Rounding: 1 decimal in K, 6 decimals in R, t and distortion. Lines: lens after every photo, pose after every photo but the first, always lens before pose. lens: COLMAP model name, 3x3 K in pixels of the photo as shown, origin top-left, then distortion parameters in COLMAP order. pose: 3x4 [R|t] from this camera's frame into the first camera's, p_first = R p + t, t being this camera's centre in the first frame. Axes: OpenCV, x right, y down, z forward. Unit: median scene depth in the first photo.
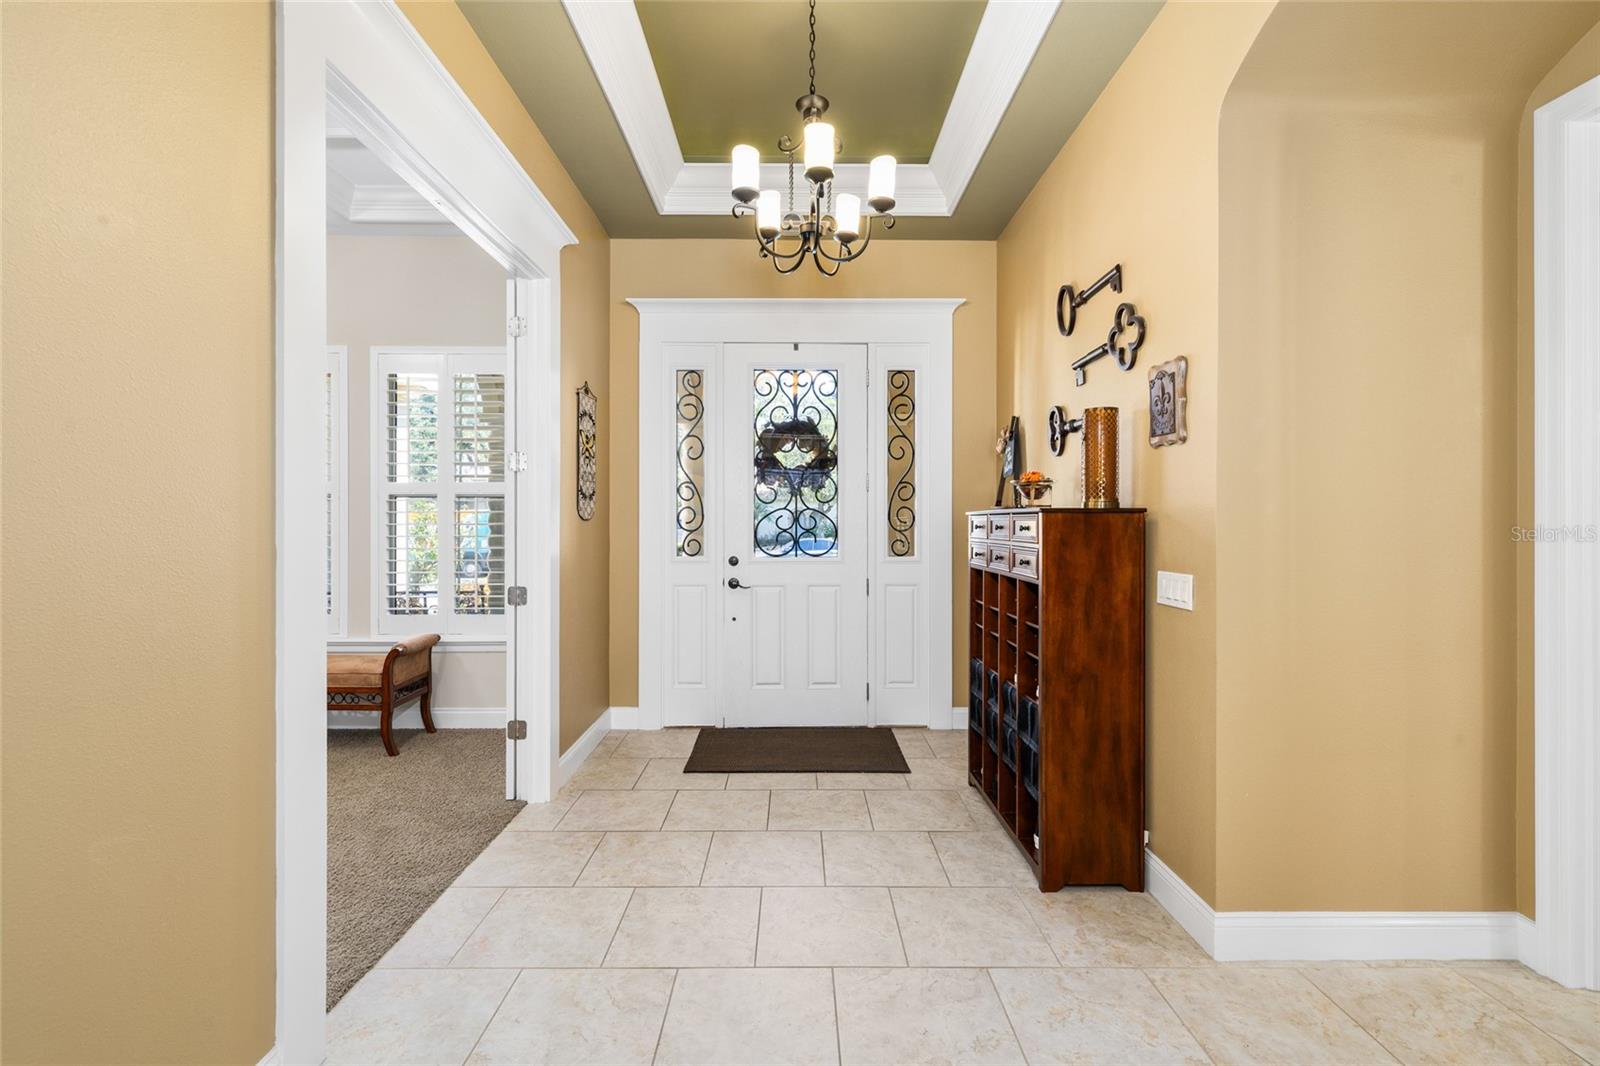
lens RADIAL K [[704.0, 0, 797.9], [0, 704.0, 510.0], [0, 0, 1]] dist [0.000053, -0.000109]
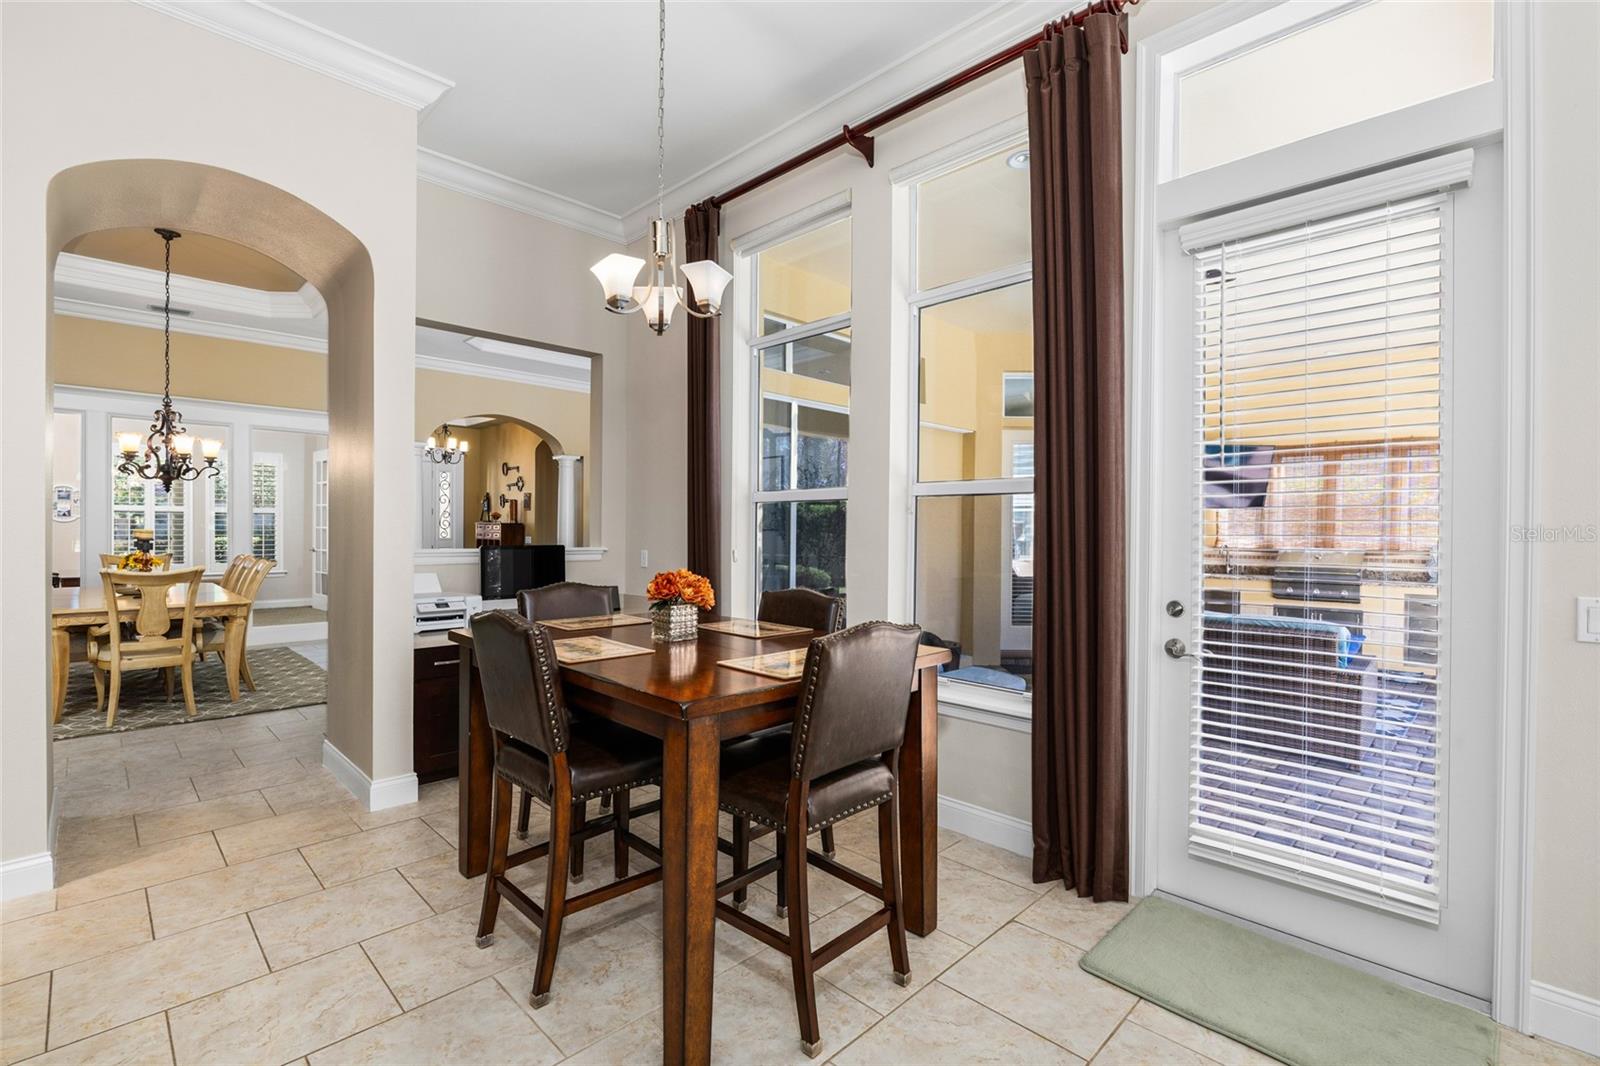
lens RADIAL K [[716.6, 0, 797.7], [0, 716.6, 530.2], [0, 0, 1]] dist [-0.003409, -0.000799]
pose [[0.716389, 0.001491, 0.697700, -1.393189], [-0.019963, 0.999632, 0.018361, -0.074415], [-0.697416, -0.027082, 0.716155, -3.381432]]
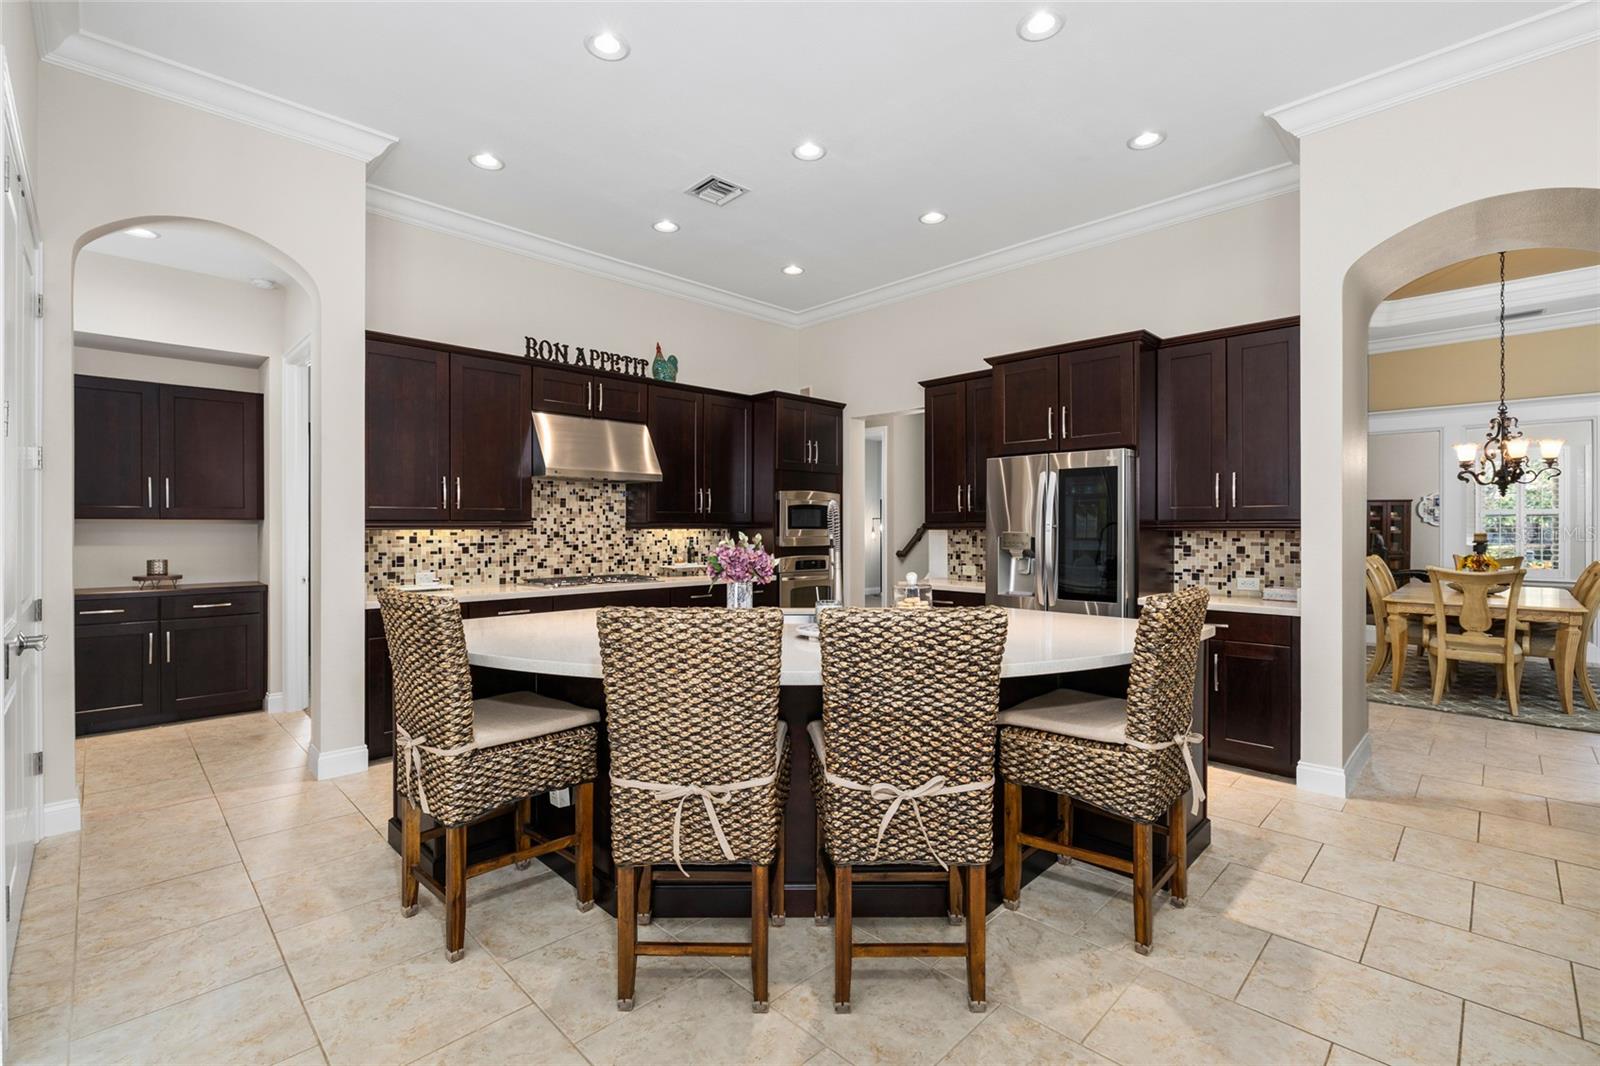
lens RADIAL K [[716.2, 0, 802.6], [0, 716.2, 525.7], [0, 0, 1]] dist [-0.005171, 0.000027]
pose [[0.702752, -0.002618, -0.711430, -1.211551], [0.015076, 0.999823, 0.011213, -0.078390], [0.711275, -0.018606, 0.702667, -3.609176]]
